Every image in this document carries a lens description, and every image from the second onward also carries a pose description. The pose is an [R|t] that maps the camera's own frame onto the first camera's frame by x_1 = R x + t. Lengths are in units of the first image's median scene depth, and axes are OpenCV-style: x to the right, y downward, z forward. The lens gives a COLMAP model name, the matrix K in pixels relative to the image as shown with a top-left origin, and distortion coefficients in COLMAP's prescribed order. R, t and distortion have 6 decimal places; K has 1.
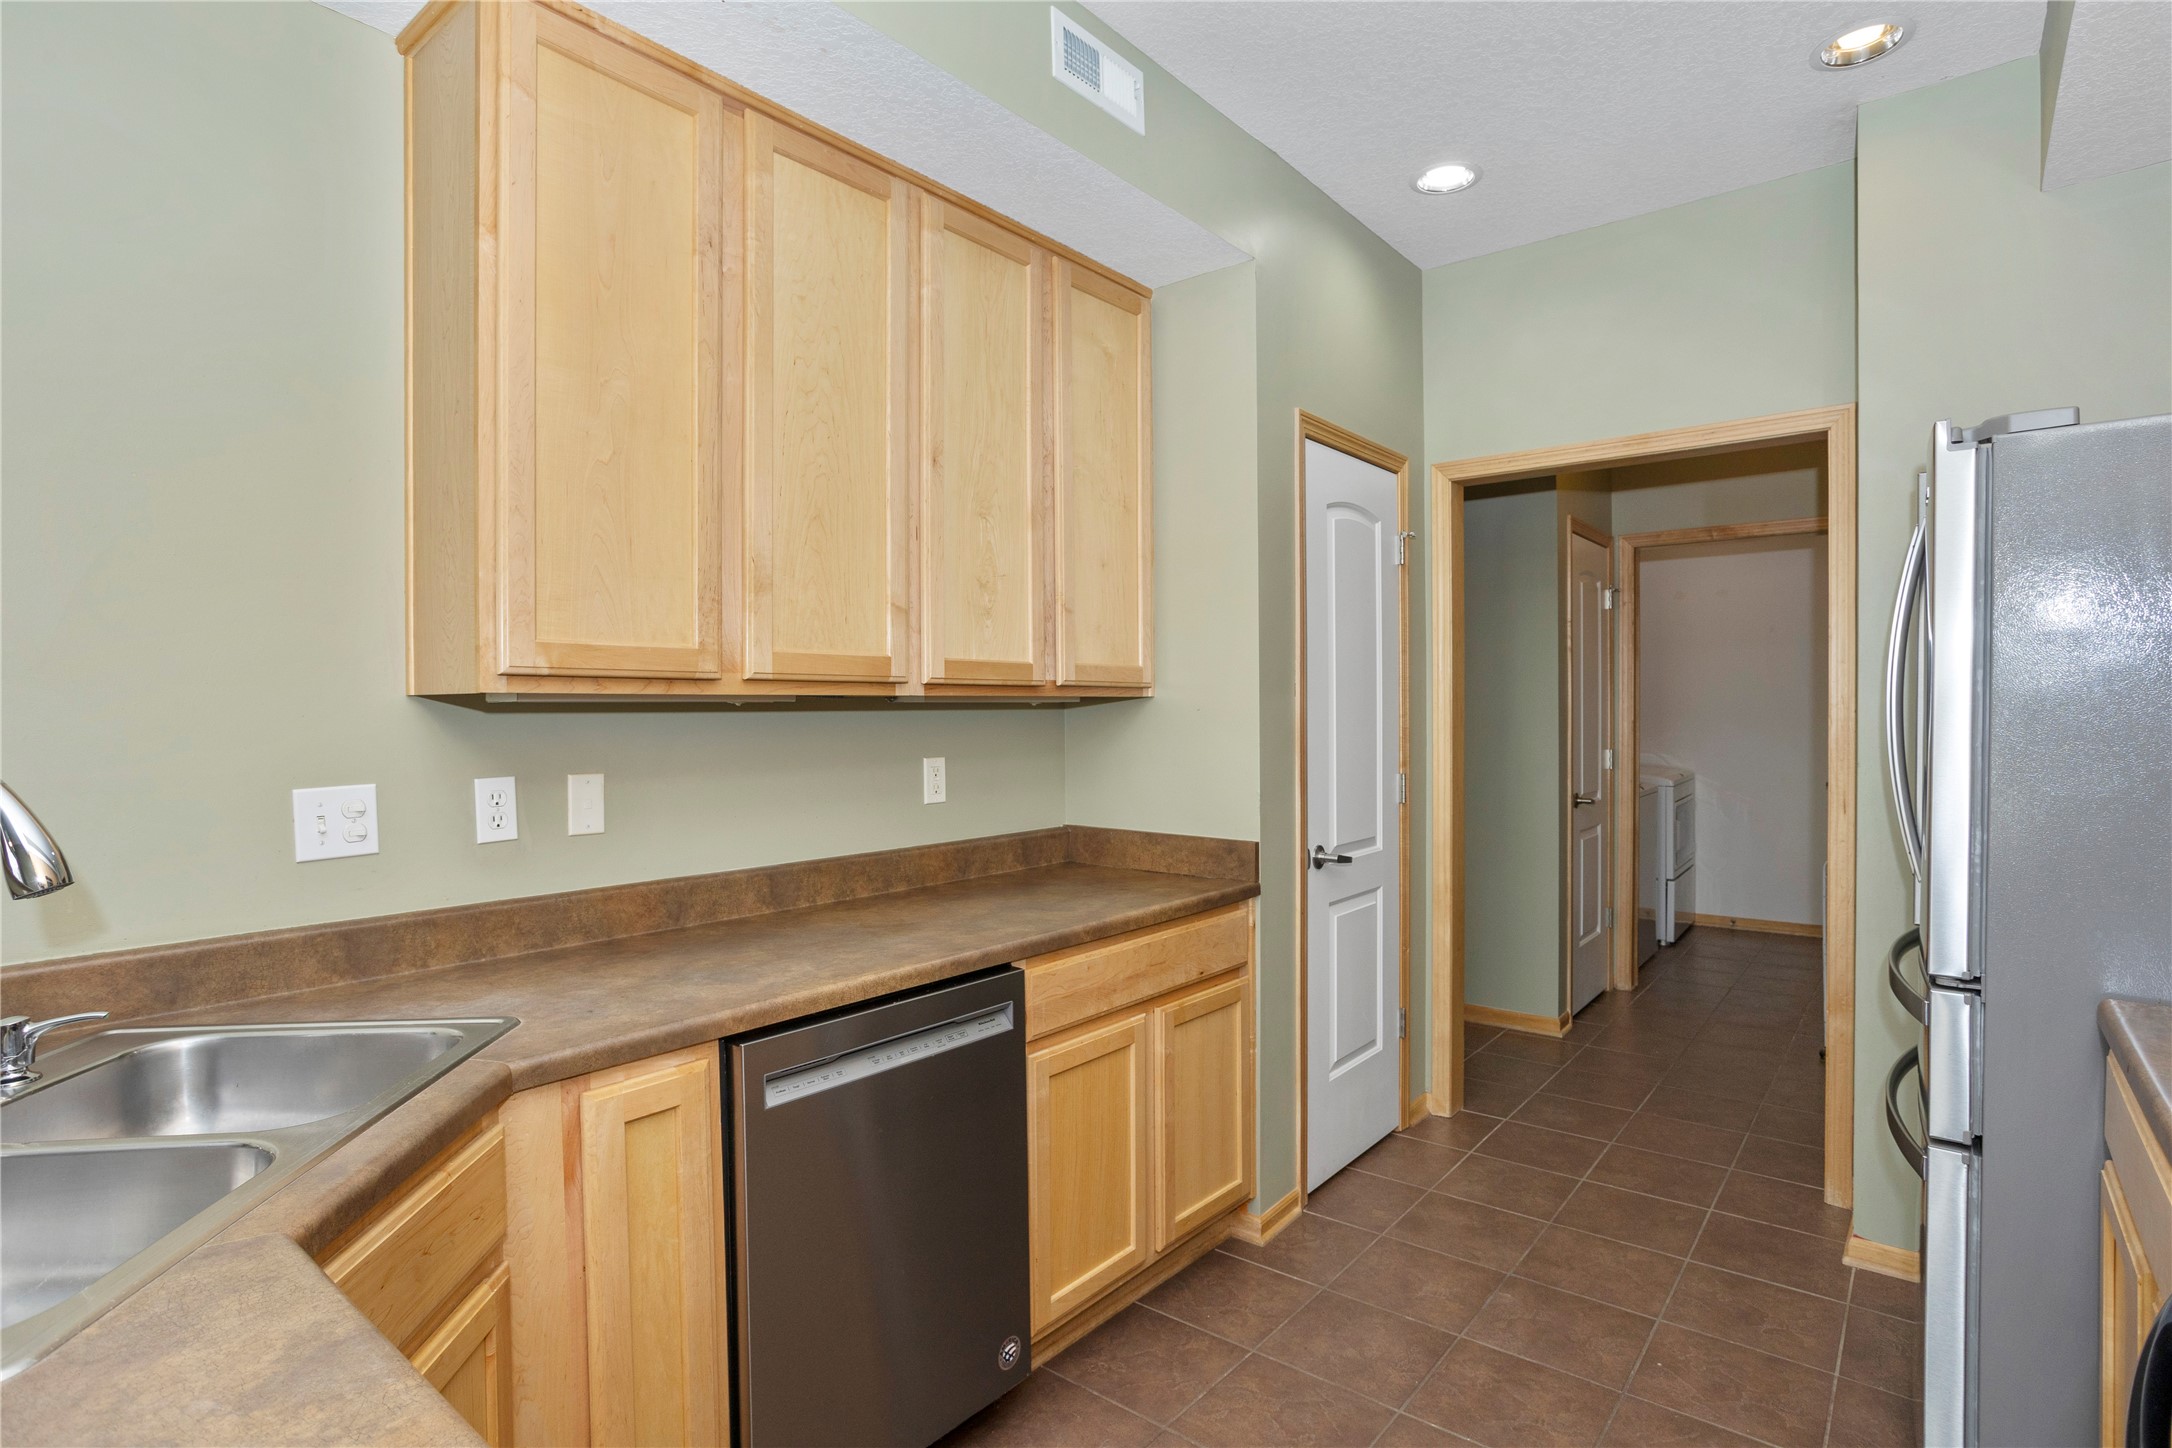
lens RADIAL K [[1075.9, 0, 1070.8], [0, 1075.9, 721.4], [0, 0, 1]] dist [-0.067319, 0.033436]
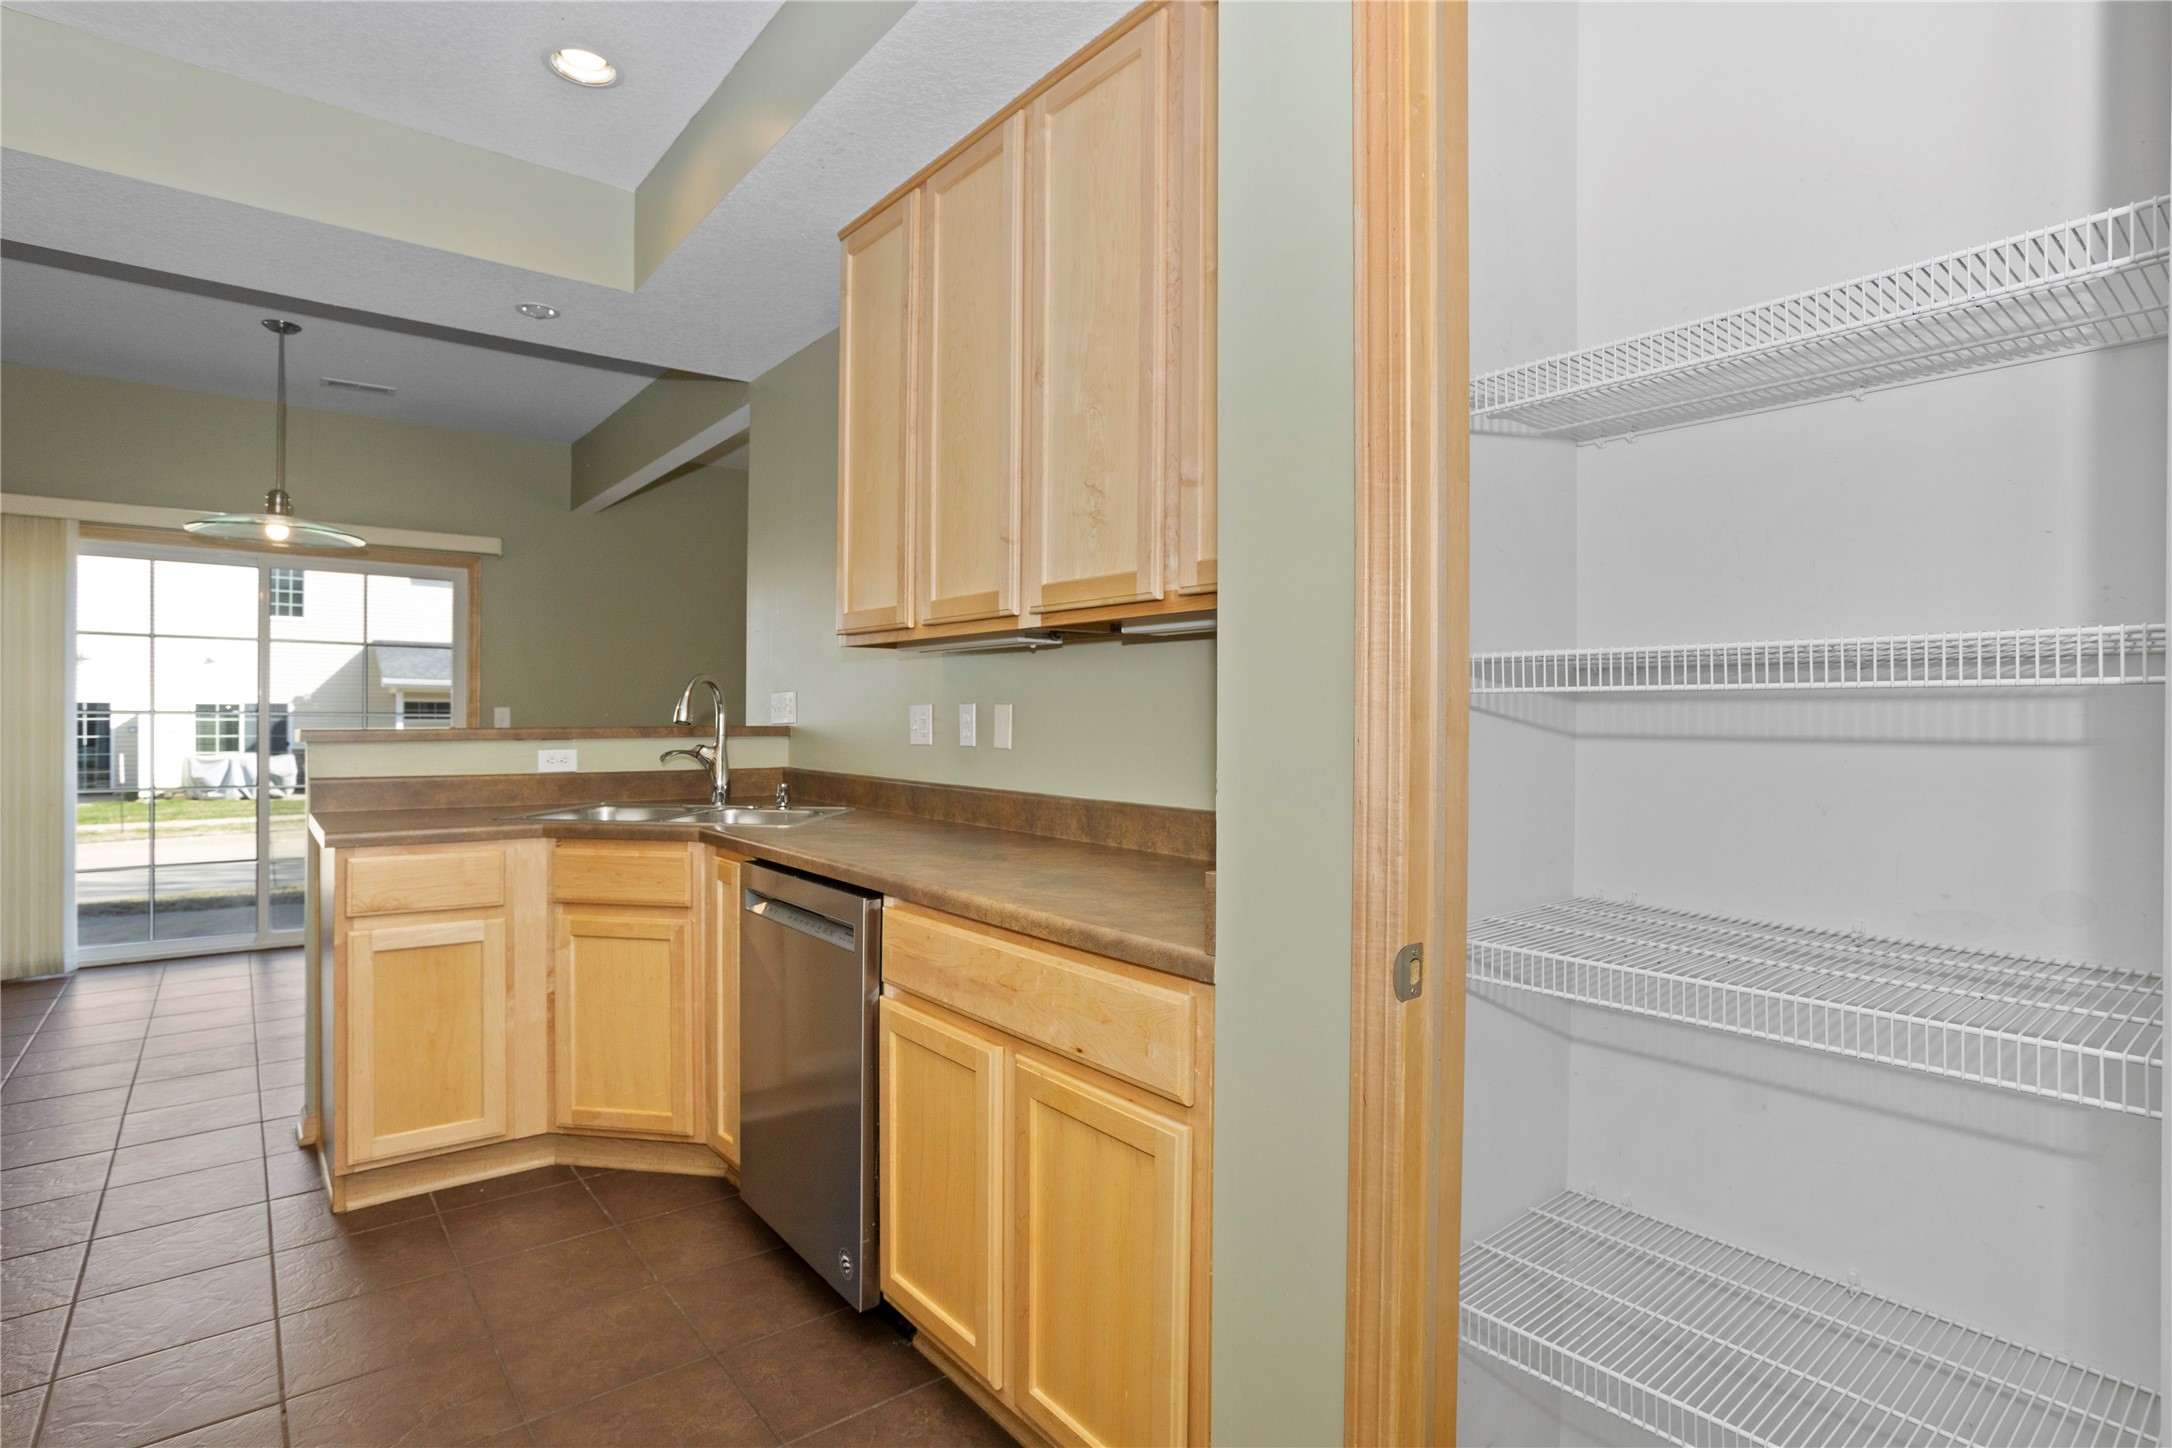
lens RADIAL K [[1069.9, 0, 1078.0], [0, 1069.9, 716.0], [0, 0, 1]] dist [-0.072220, 0.043642]
pose [[-0.192277, 0.008243, -0.981306, 0.865195], [-0.014145, 0.999838, 0.011170, 0.048297], [0.981239, 0.016028, -0.192129, 1.356177]]
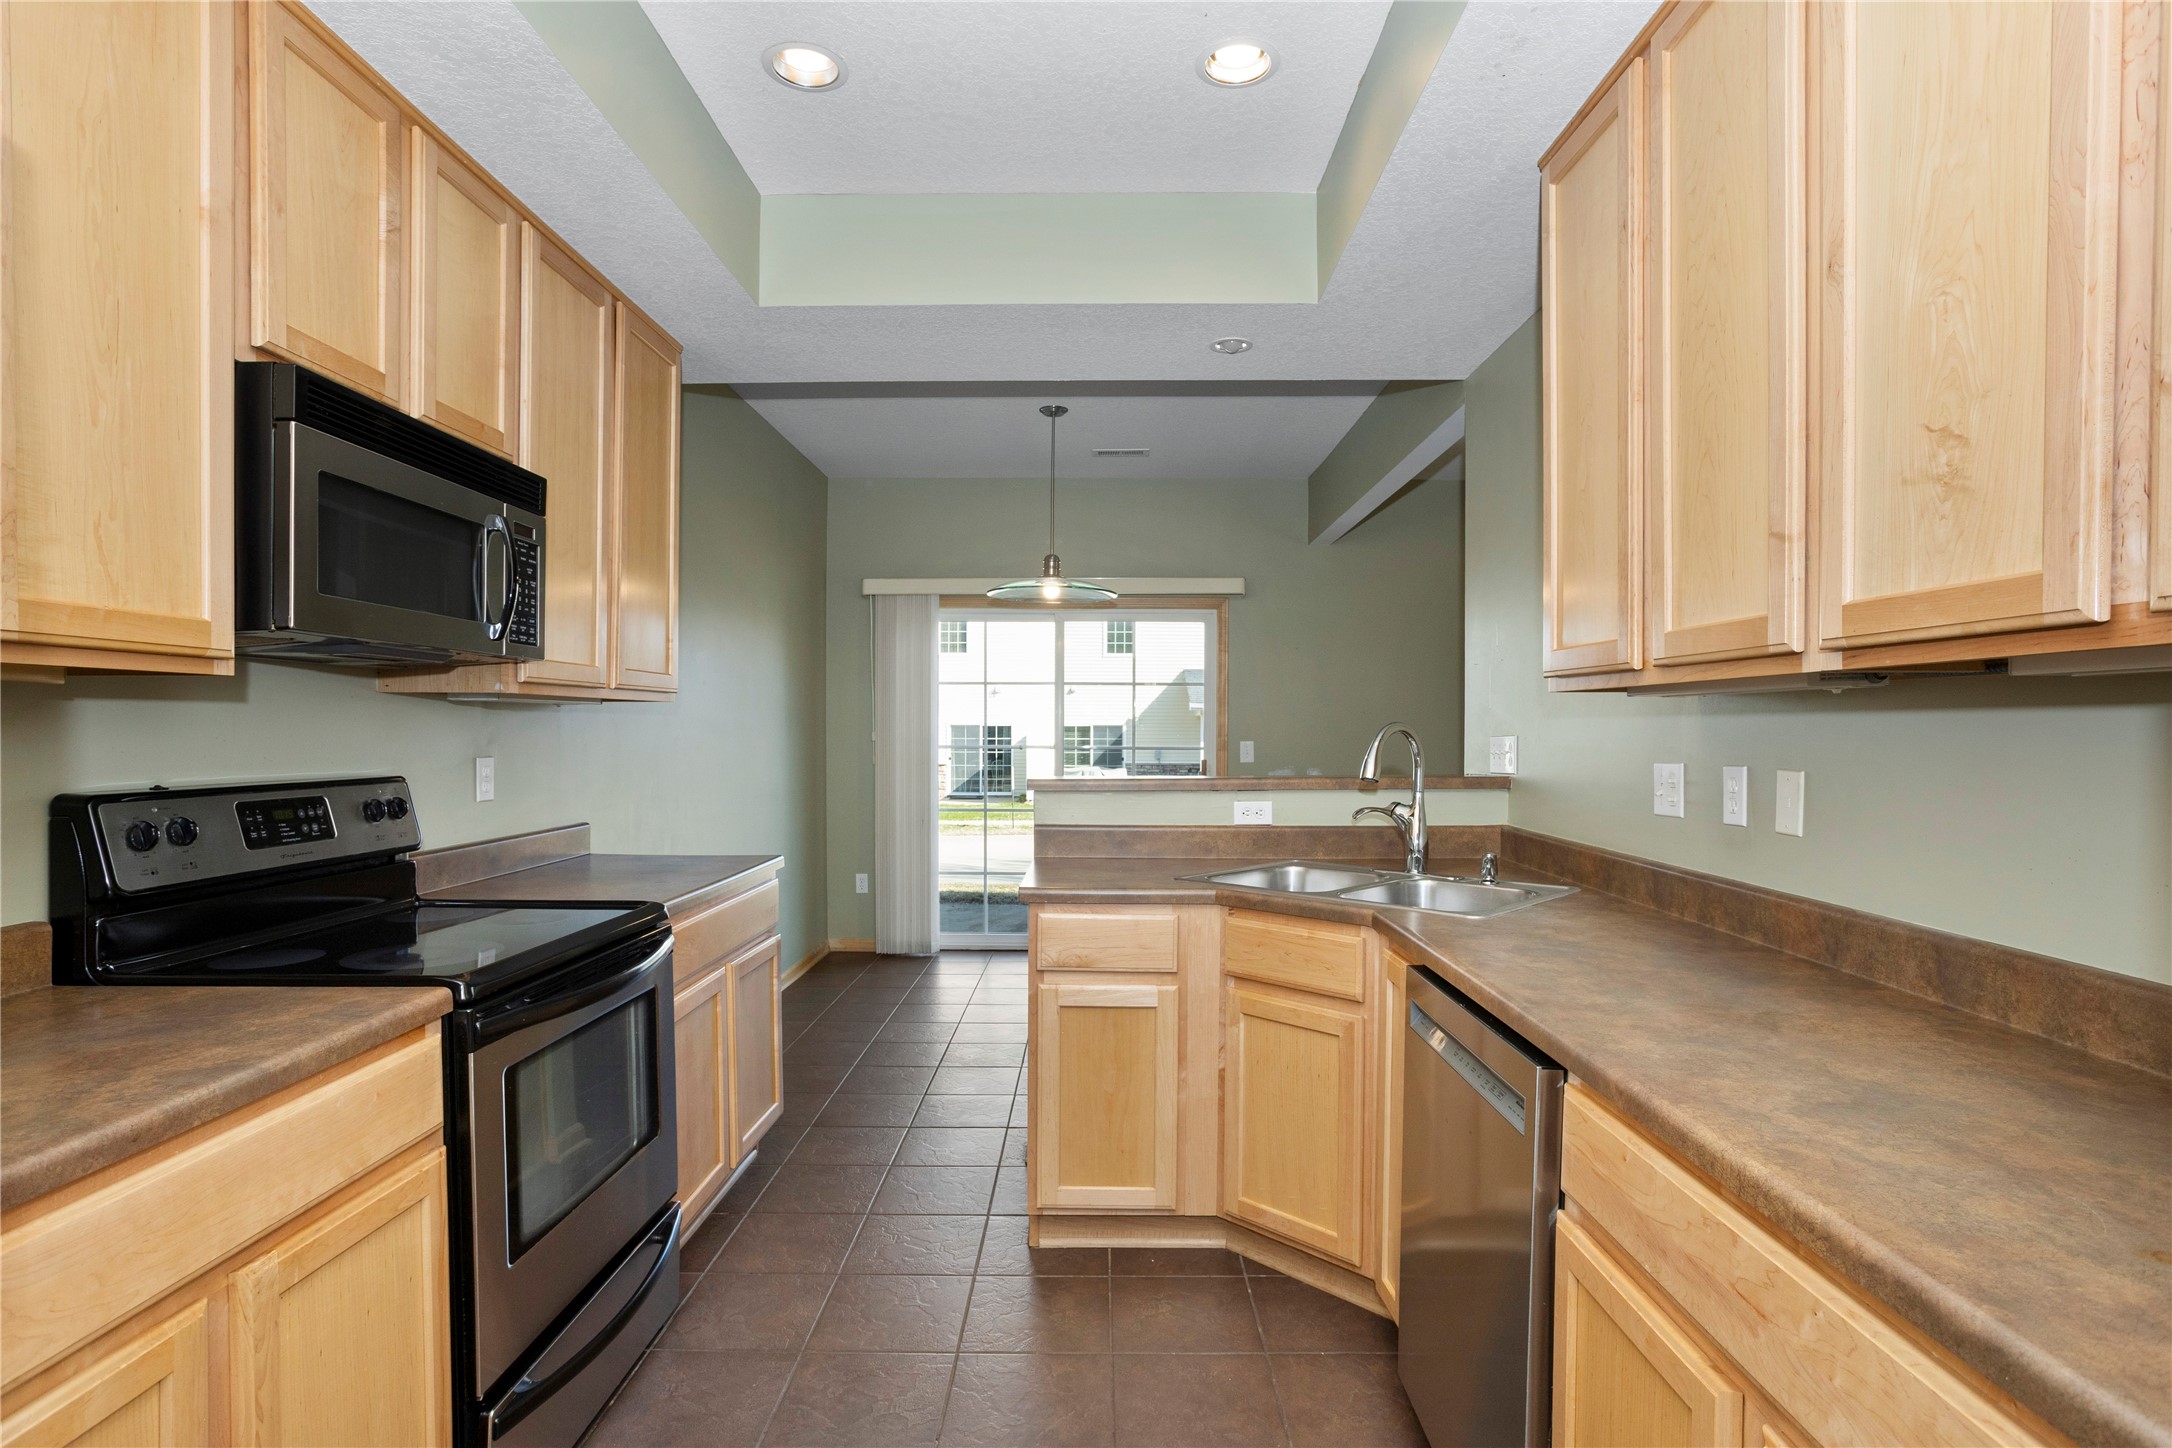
lens RADIAL K [[1074.3, 0, 1102.3], [0, 1074.3, 737.0], [0, 0, 1]] dist [-0.058665, 0.031228]
pose [[-0.764237, 0.011401, -0.644834, 0.607087], [-0.003121, 0.999767, 0.021376, 0.001835], [0.644928, 0.018349, -0.764023, 1.318687]]
